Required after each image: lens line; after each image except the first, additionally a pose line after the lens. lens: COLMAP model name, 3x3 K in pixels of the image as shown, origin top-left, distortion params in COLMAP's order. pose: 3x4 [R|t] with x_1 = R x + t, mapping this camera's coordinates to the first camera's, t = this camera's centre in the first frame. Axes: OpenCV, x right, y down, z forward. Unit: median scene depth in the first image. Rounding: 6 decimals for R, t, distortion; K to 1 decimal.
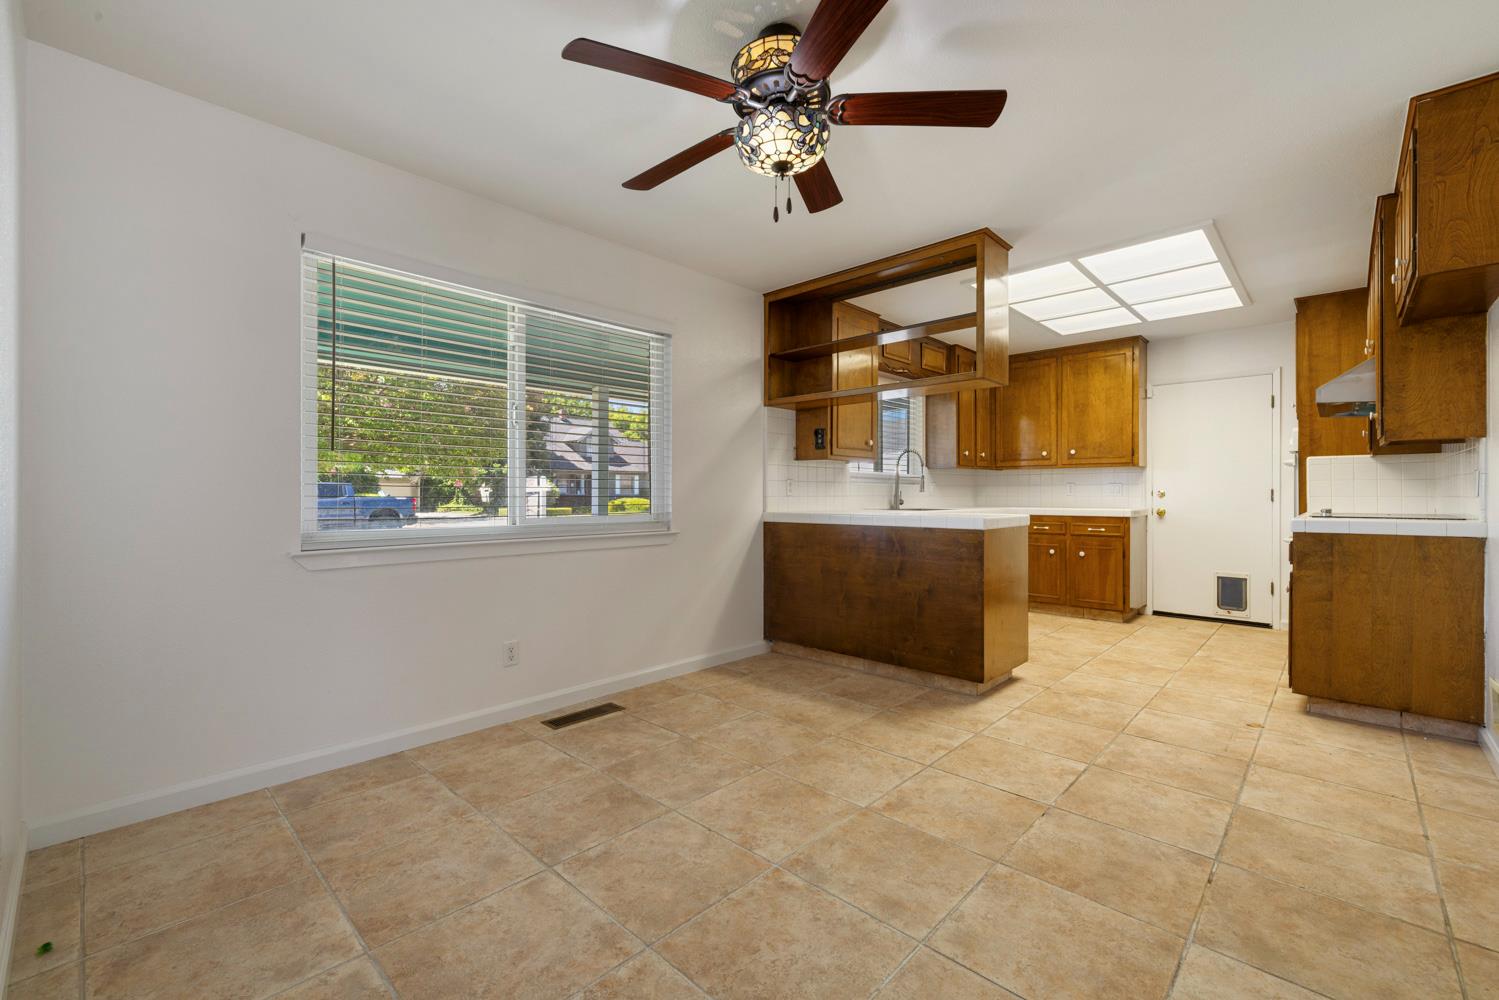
lens RADIAL K [[628.9, 0, 744.1], [0, 628.9, 495.0], [0, 0, 1]] dist [0.004223, -0.001320]
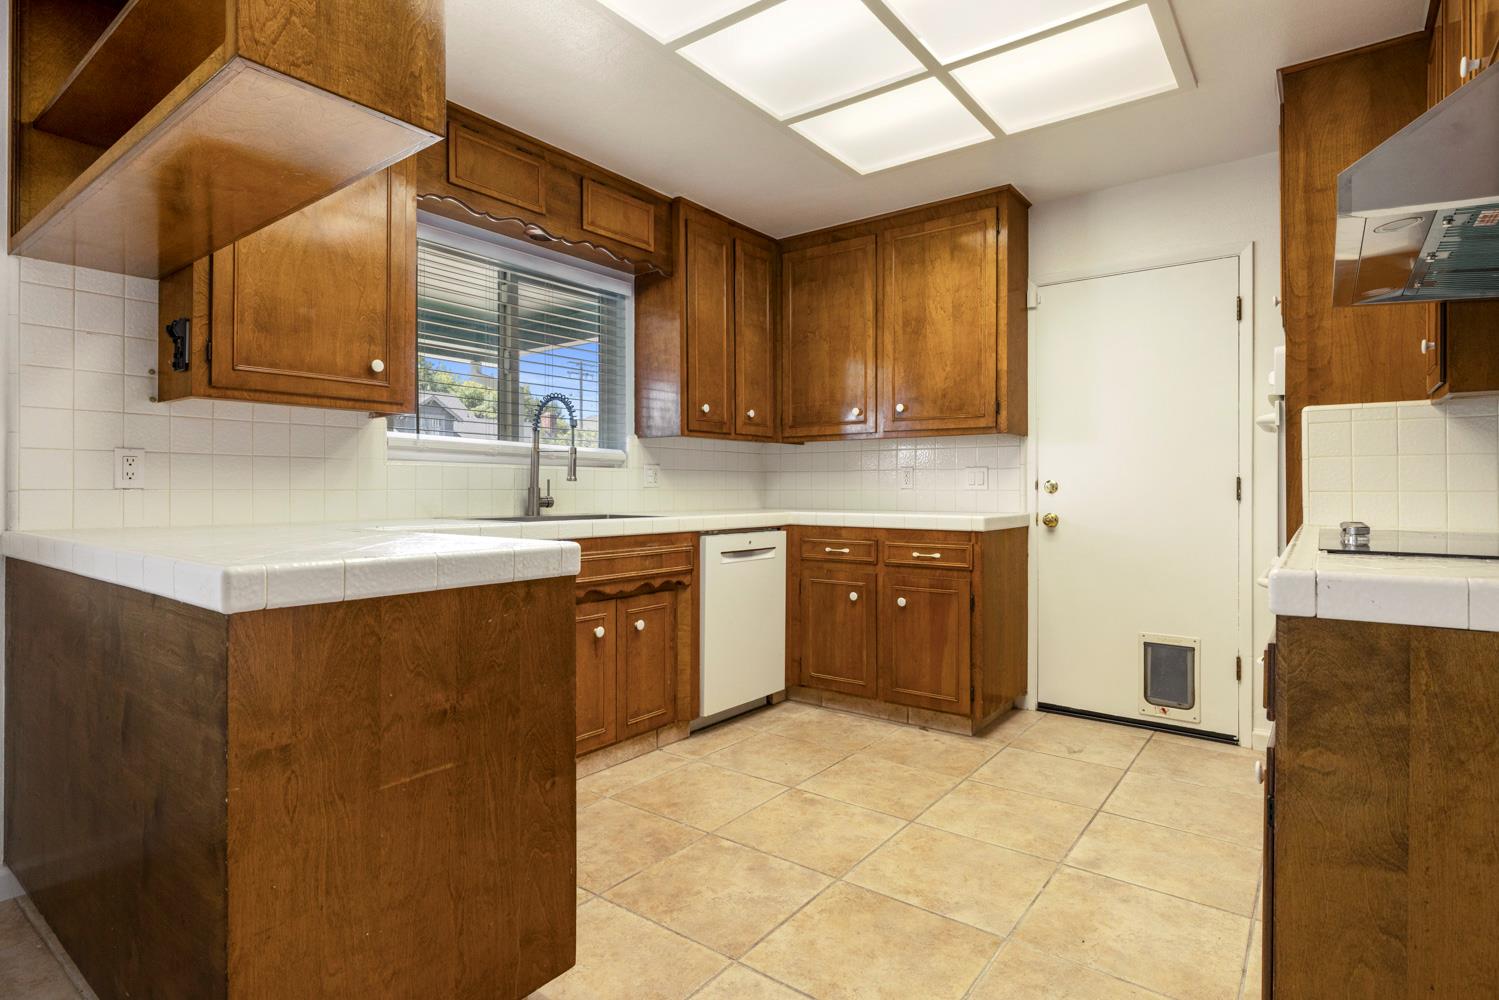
lens RADIAL K [[758.0, 0, 746.5], [0, 758.0, 486.9], [0, 0, 1]] dist [-0.001172, 0.000744]
pose [[0.994224, 0.002052, 0.107305, 0.490071], [-0.001763, 0.999995, -0.002786, 0.001560], [-0.107310, 0.002581, 0.994222, 0.563417]]
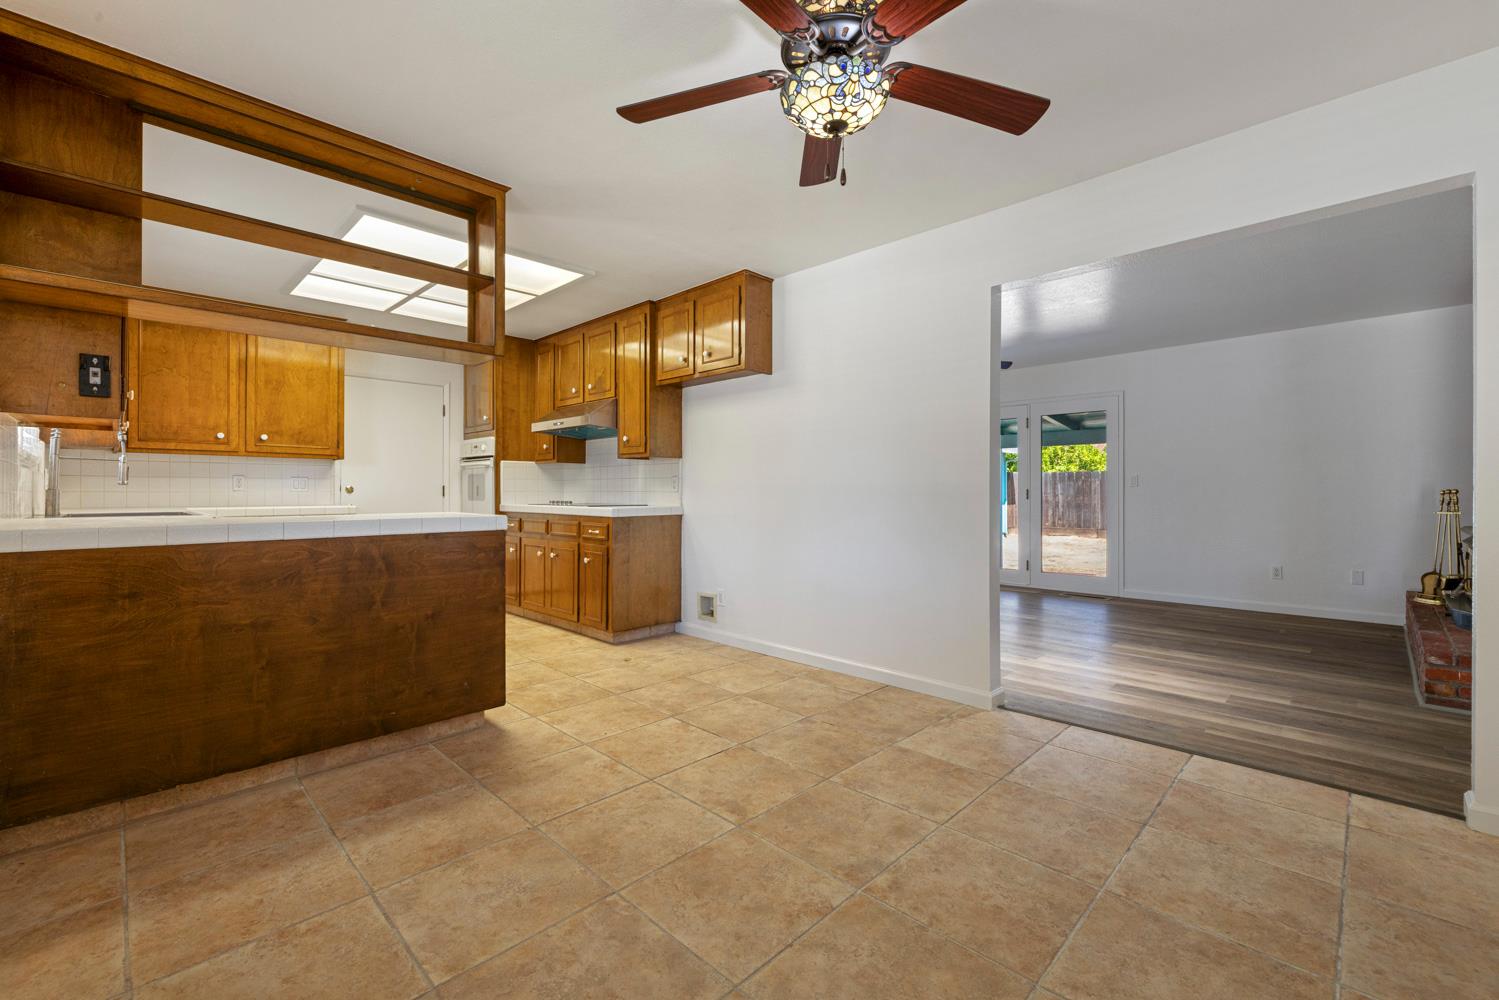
lens RADIAL K [[628.9, 0, 751.8], [0, 628.9, 491.0], [0, 0, 1]] dist [0.004223, -0.001320]
pose [[0.013609, 0.000941, 0.999907, -0.422972], [-0.000223, 1.000000, -0.000938, 0.001679], [-0.999907, -0.000210, 0.013609, 0.553469]]
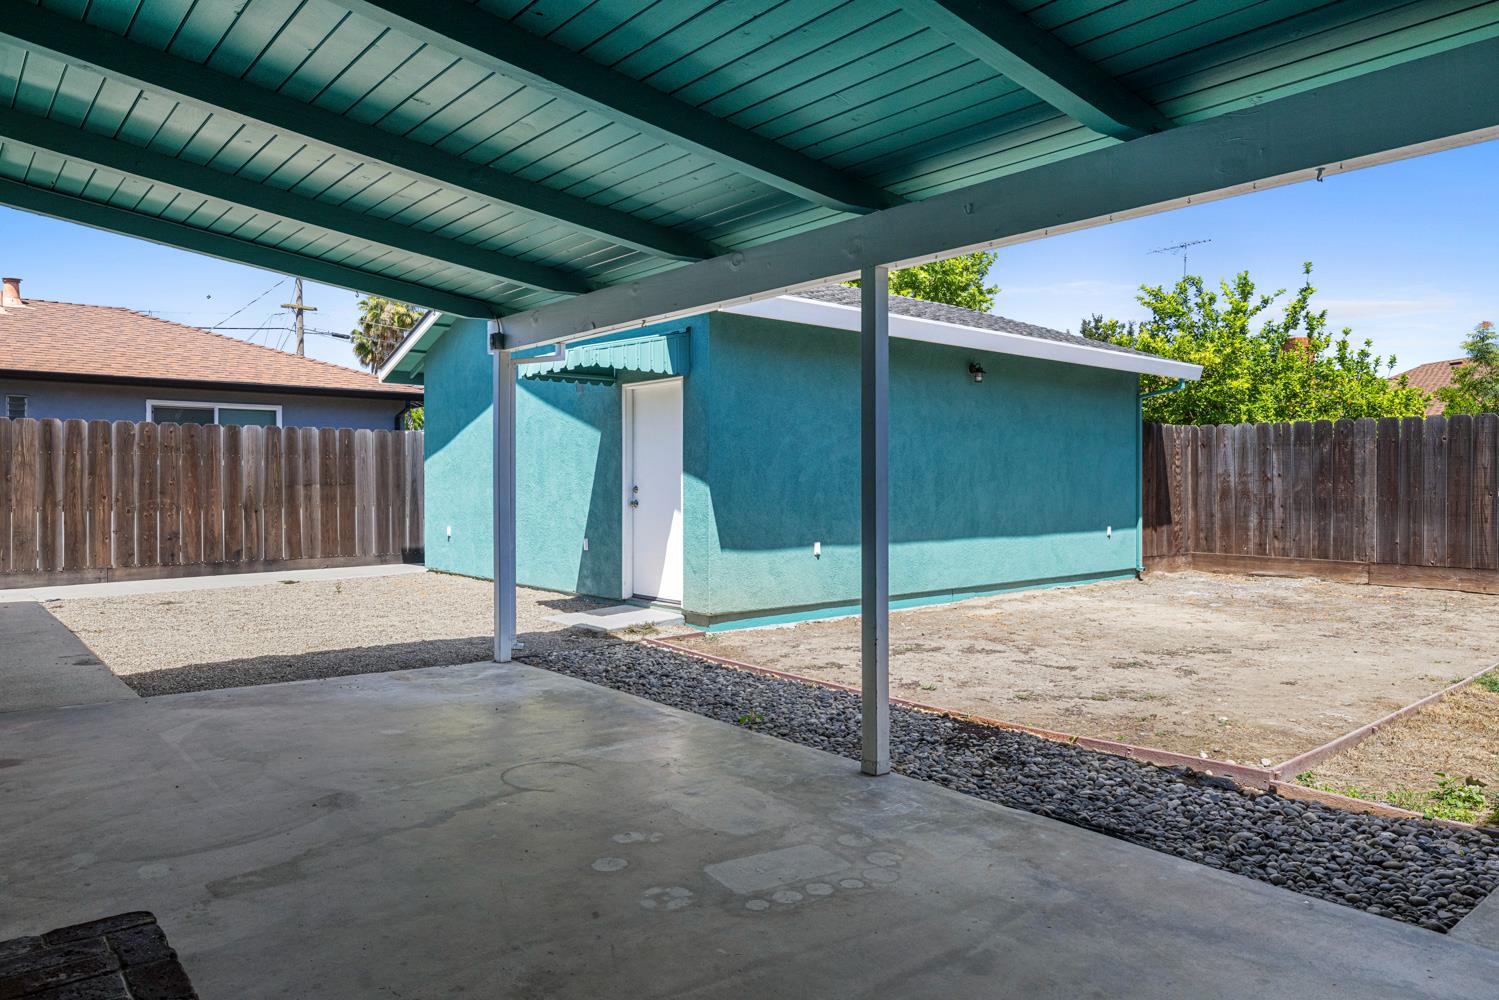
lens RADIAL K [[988.8, 0, 742.4], [0, 988.8, 491.1], [0, 0, 1]] dist [-0.001232, 0.002976]
pose [[0.110995, 0.000449, 0.993821, 1.309683], [0.002491, 0.999997, -0.000730, 0.073479], [-0.993818, 0.002556, 0.110993, -0.520228]]
